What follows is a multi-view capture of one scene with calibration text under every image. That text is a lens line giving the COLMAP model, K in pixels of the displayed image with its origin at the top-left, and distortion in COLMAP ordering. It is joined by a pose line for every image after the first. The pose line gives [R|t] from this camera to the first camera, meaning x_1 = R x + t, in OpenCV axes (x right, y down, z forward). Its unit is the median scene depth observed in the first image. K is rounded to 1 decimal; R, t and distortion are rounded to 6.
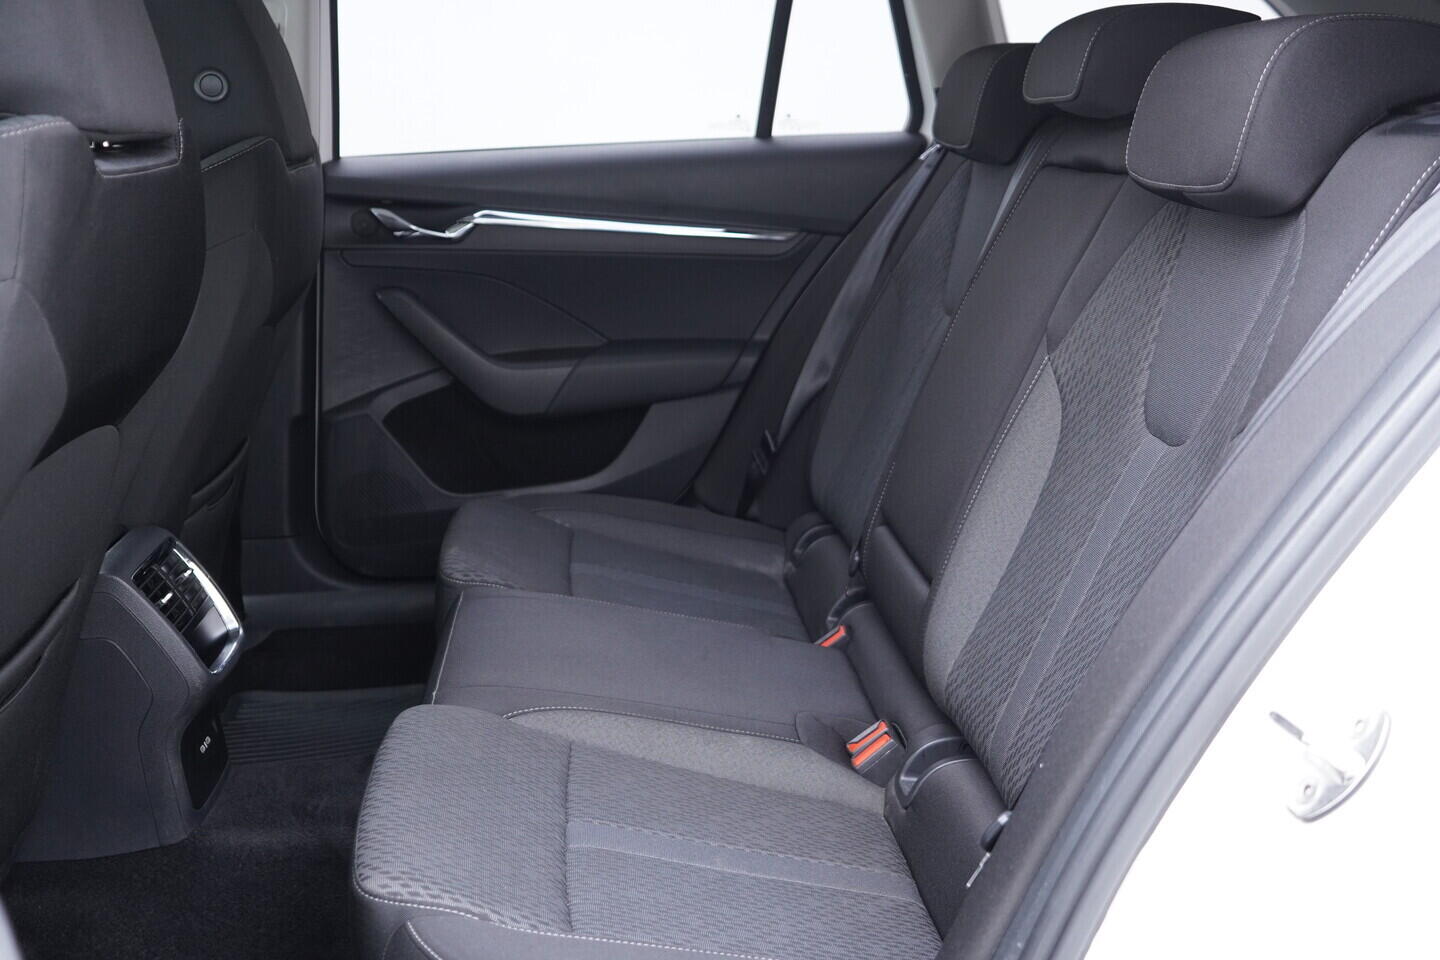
lens RADIAL K [[1487.7, 0, 720.0], [0, 1487.7, 480.0], [0, 0, 1]] dist [-0.002931, 0.004304]
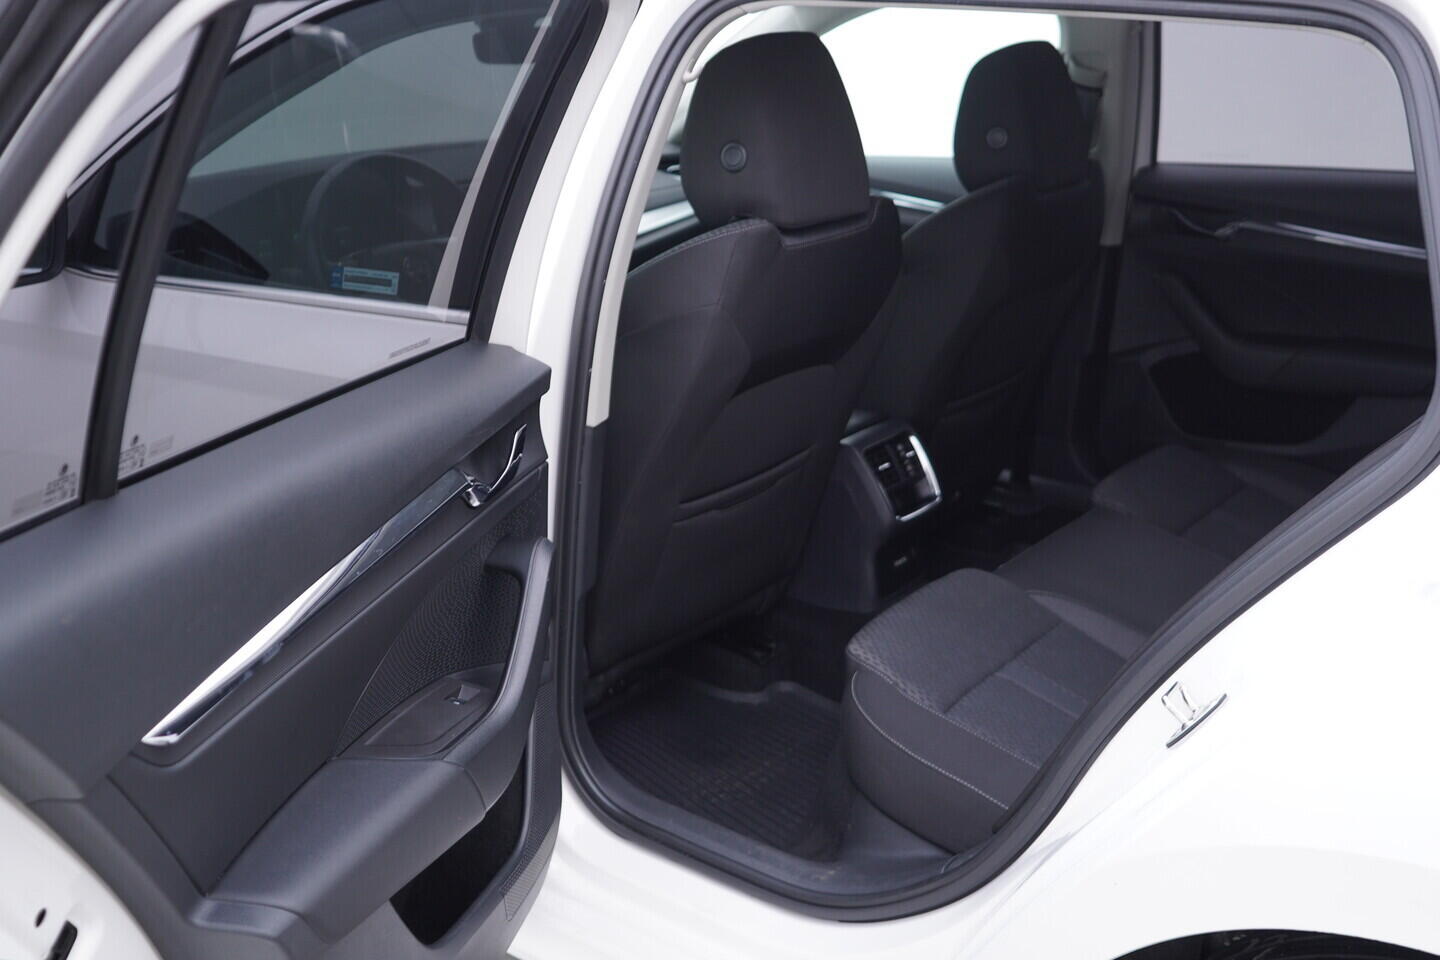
lens RADIAL K [[1487.7, 0, 720.0], [0, 1487.7, 480.0], [0, 0, 1]] dist [-0.002931, 0.004304]
pose [[0.725619, 0.233381, -0.647310, 0.410975], [-0.170796, 0.972373, 0.159120, -0.099507], [0.666563, -0.004902, 0.745433, -0.244355]]
